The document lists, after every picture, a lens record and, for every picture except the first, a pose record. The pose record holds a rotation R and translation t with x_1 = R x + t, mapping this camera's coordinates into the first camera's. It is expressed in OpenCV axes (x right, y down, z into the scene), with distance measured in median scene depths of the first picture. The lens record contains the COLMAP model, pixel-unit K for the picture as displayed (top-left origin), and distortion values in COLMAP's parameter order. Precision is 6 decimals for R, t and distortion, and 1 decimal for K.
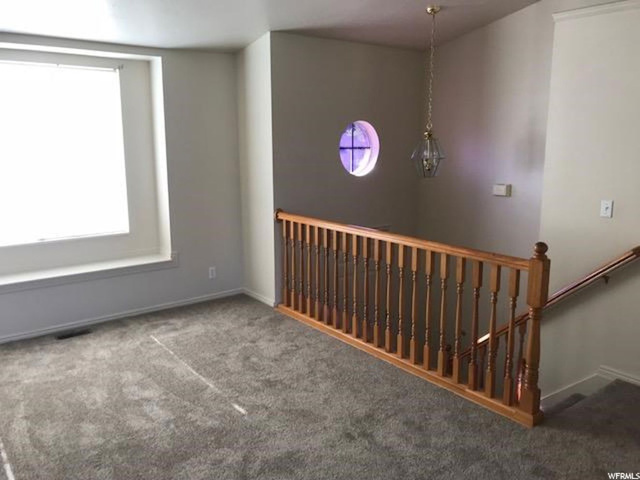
lens RADIAL K [[522.2, 0, 320.0], [0, 522.2, 240.0], [0, 0, 1]] dist [0.030583, -0.036871]
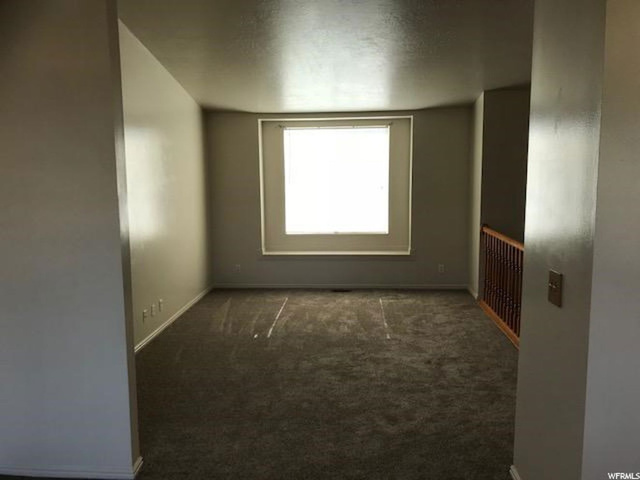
lens RADIAL K [[522.2, 0, 320.0], [0, 522.2, 240.0], [0, 0, 1]] dist [0.030583, -0.036871]
pose [[0.744360, 0.086983, -0.662089, 0.645546], [-0.125206, 0.992076, -0.010428, 0.060615], [0.655936, 0.090660, 0.749353, -0.314499]]
